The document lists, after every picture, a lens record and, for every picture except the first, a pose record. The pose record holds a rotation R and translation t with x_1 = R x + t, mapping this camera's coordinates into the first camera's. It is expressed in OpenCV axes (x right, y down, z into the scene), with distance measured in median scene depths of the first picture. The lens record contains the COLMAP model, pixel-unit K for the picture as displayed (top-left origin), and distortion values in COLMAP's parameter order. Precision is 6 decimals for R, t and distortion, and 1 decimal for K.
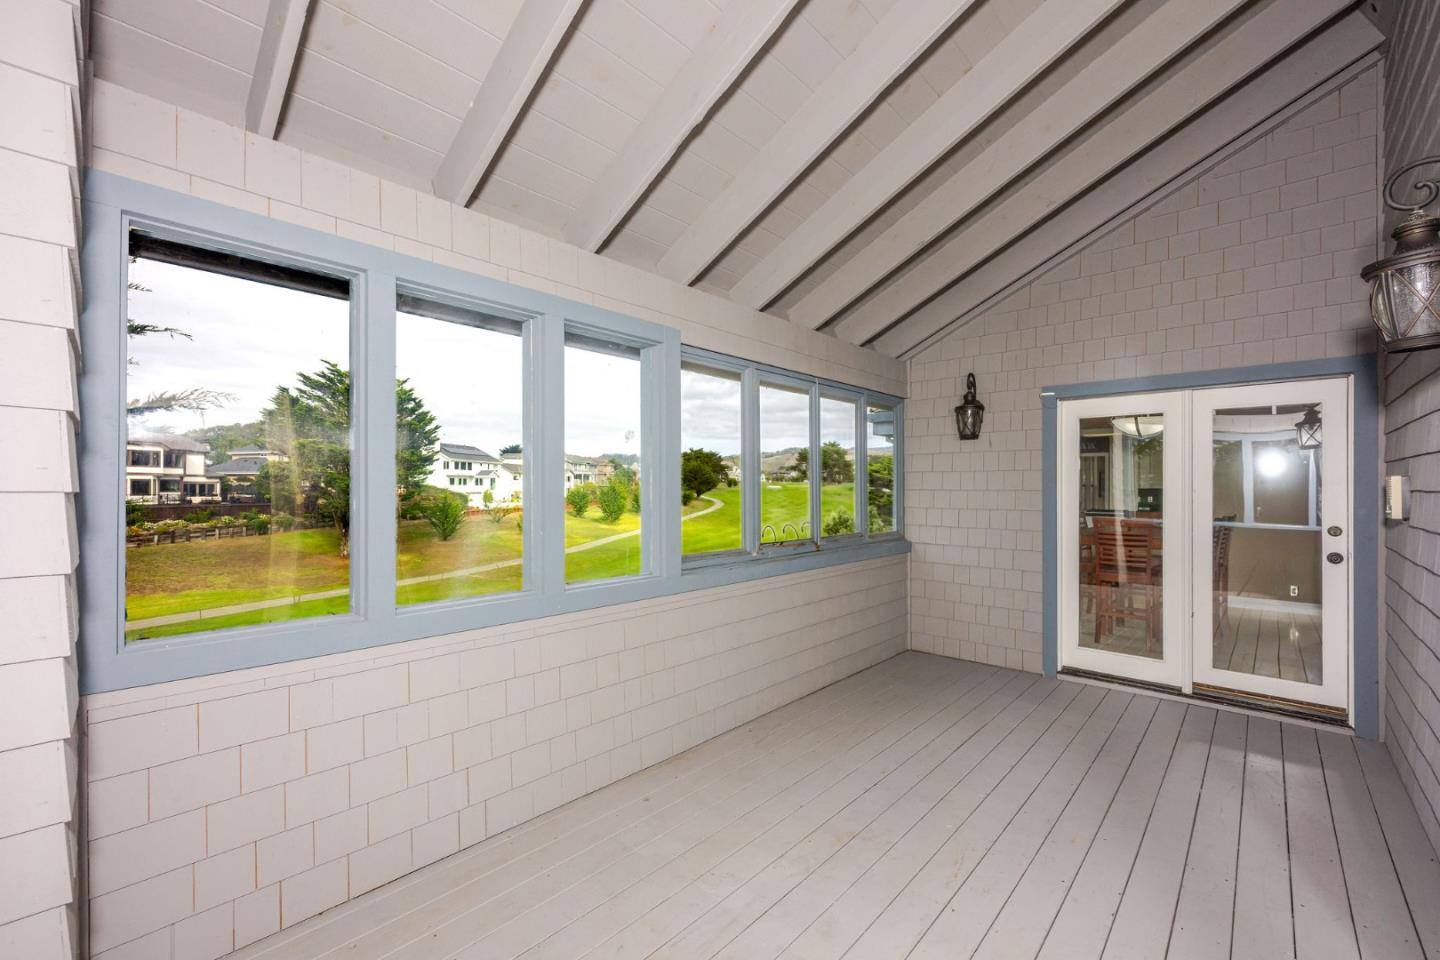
lens RADIAL K [[601.7, 0, 710.6], [0, 601.7, 485.3], [0, 0, 1]] dist [0.001679, 0.000161]
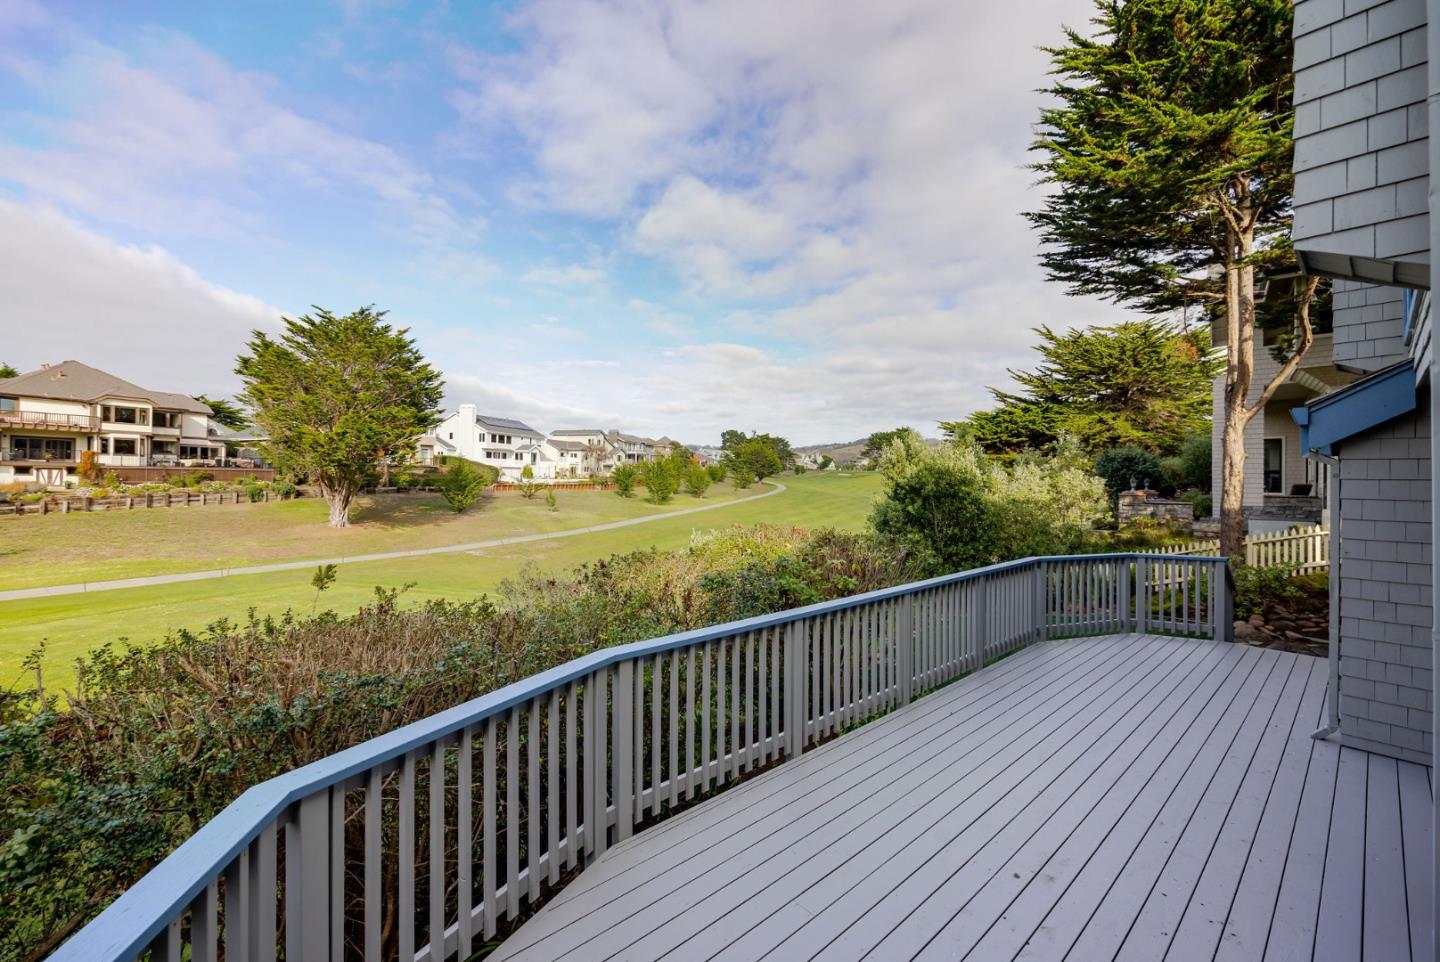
lens RADIAL K [[572.4, 0, 725.8], [0, 572.4, 480.8], [0, 0, 1]] dist [0.002249, 0.000073]
pose [[0.994305, 0.009367, -0.106159, 0.047645], [-0.009144, 0.999955, 0.002583, 0.037811], [0.106179, -0.001597, 0.994346, 0.195363]]
